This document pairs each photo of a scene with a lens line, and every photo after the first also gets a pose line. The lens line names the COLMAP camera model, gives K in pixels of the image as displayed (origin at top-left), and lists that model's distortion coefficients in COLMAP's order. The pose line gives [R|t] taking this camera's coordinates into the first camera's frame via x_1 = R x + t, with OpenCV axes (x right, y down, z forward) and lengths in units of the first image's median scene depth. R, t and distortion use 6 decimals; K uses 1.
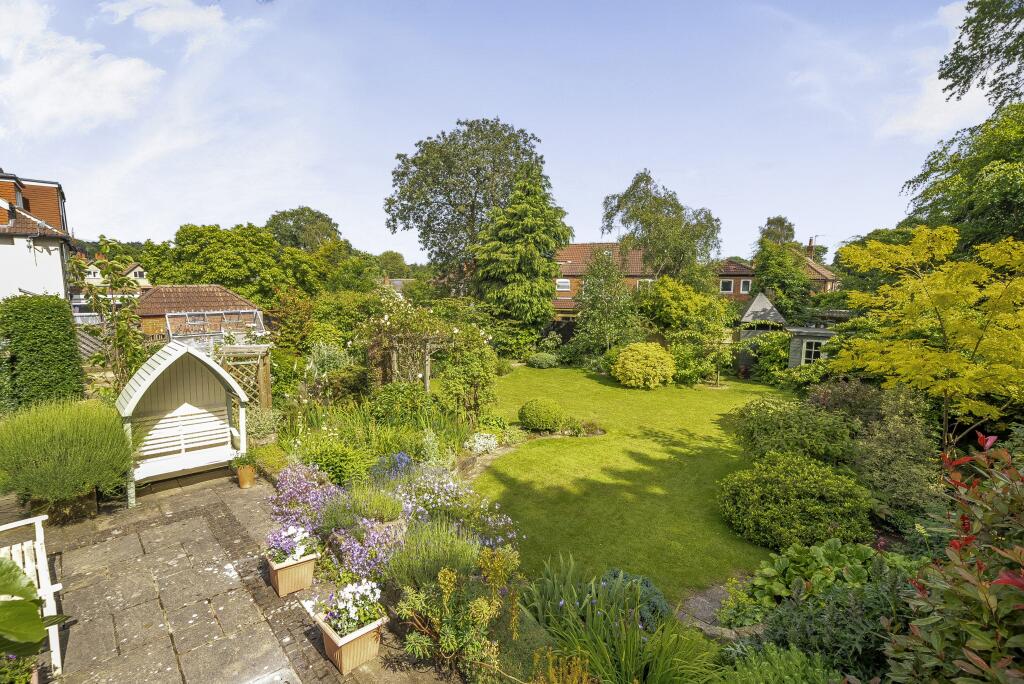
lens RADIAL K [[475.7, 0, 511.5], [0, 475.7, 339.3], [0, 0, 1]] dist [-0.001061, -0.000667]
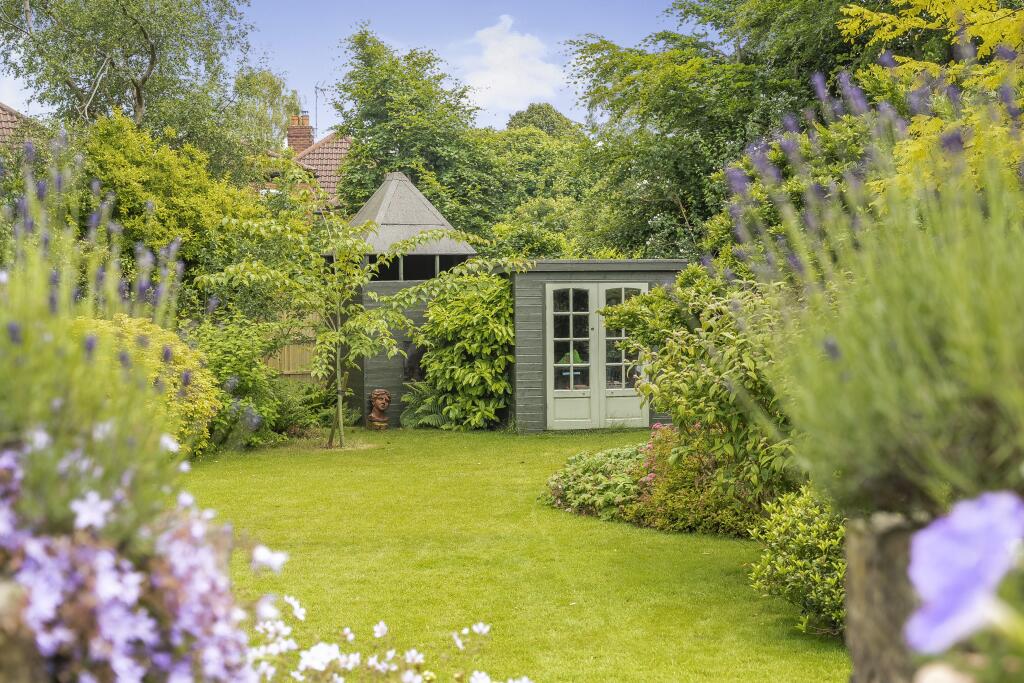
lens RADIAL K [[1513.1, 0, 510.3], [0, 1513.1, 344.4], [0, 0, 1]] dist [0.087152, 0.000000]
pose [[0.759823, -0.033313, 0.649276, -0.125264], [0.093221, 0.993949, -0.058096, 0.101366], [-0.643412, 0.104669, 0.758331, 0.167444]]
